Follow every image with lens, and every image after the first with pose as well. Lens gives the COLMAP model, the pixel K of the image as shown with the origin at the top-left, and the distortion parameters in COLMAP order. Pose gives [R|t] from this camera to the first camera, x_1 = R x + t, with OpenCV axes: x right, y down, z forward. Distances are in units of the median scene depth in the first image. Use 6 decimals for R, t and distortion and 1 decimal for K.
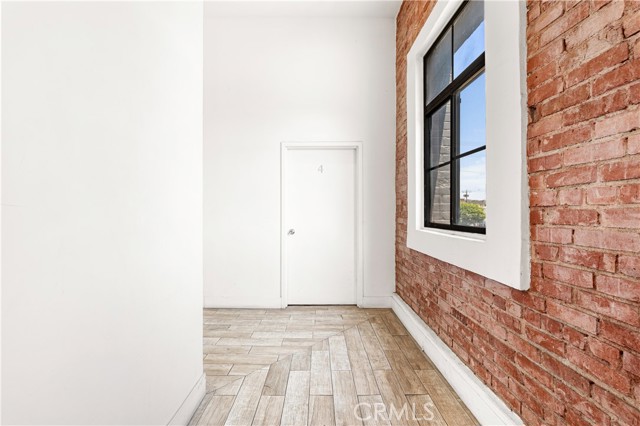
lens RADIAL K [[280.2, 0, 318.7], [0, 280.2, 213.2], [0, 0, 1]] dist [-0.000698, 0.000042]
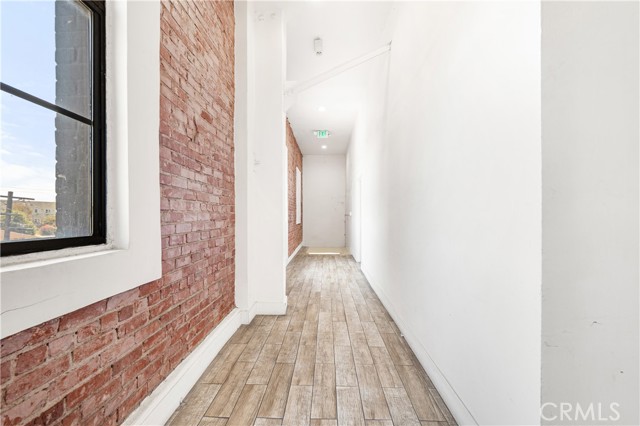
lens RADIAL K [[280.2, 0, 320.0], [0, 280.2, 214.3], [0, 0, 1]] dist [-0.000698, 0.000042]
pose [[-0.999538, 0.004277, 0.030094, -0.013343], [0.004234, 0.999990, -0.001498, 0.001665], [-0.030100, -0.001370, -0.999546, 2.071349]]
